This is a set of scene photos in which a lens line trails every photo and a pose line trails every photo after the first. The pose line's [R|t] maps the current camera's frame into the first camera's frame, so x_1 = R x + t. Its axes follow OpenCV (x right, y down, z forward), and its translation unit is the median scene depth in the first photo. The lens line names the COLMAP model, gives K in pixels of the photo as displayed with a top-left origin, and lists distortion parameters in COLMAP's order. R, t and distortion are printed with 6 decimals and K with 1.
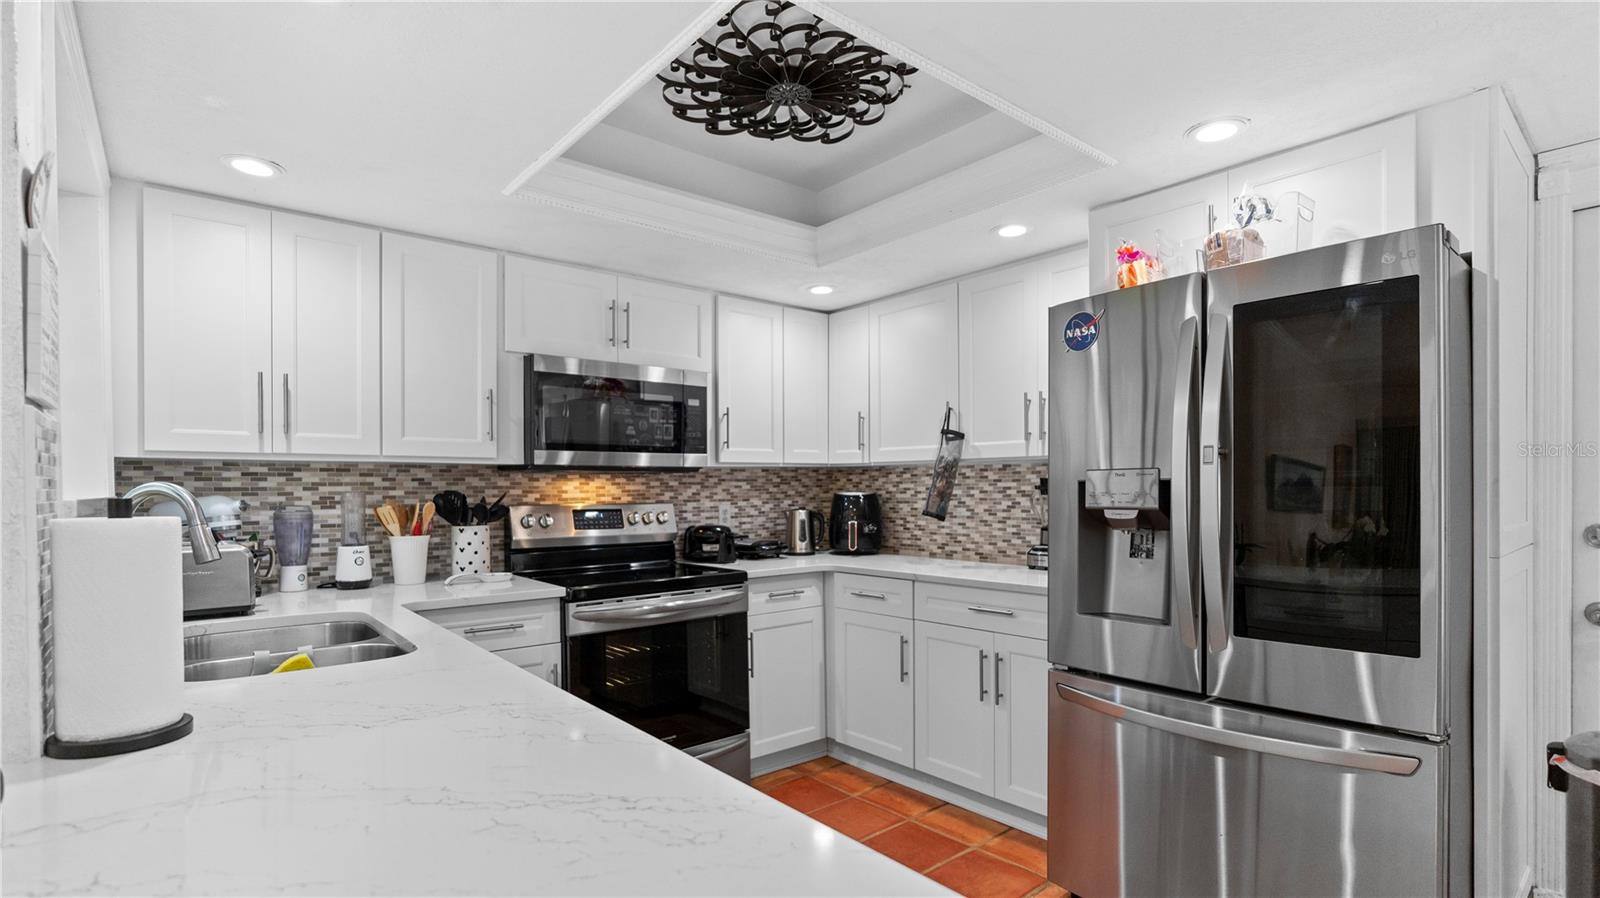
lens RADIAL K [[738.0, 0, 786.5], [0, 738.0, 482.5], [0, 0, 1]] dist [-0.008186, 0.002430]
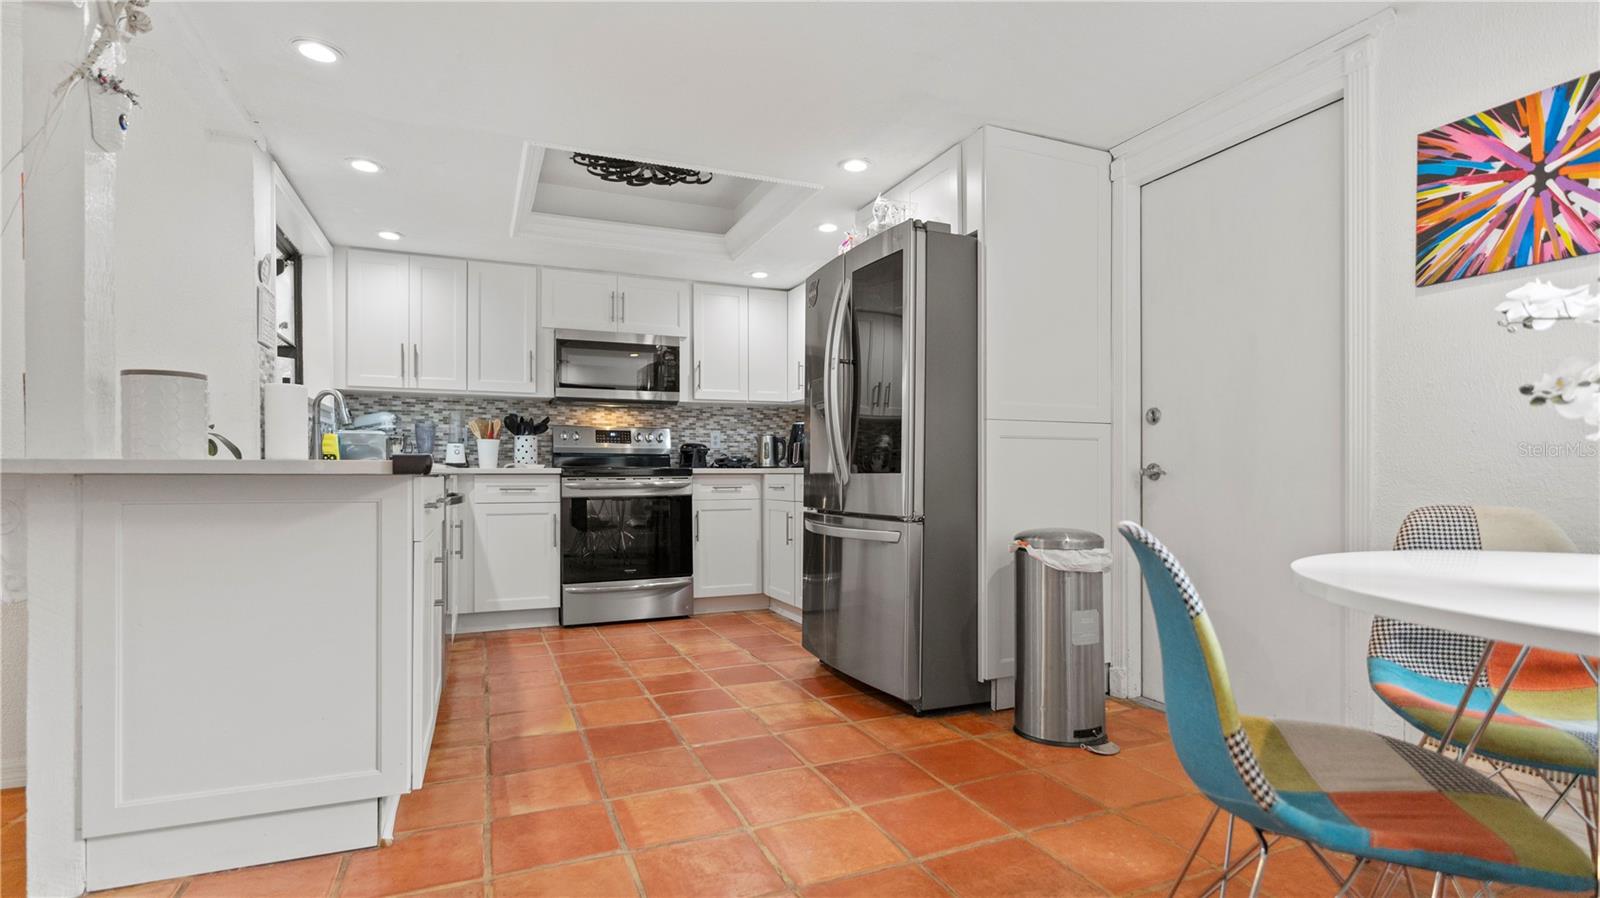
lens RADIAL K [[738.0, 0, 800.4], [0, 738.0, 460.5], [0, 0, 1]] dist [-0.008186, 0.002430]
pose [[0.957239, 0.004881, -0.289256, 0.622744], [-0.006737, 0.999963, -0.005419, 0.117898], [0.289218, 0.007136, 0.957237, -0.381264]]
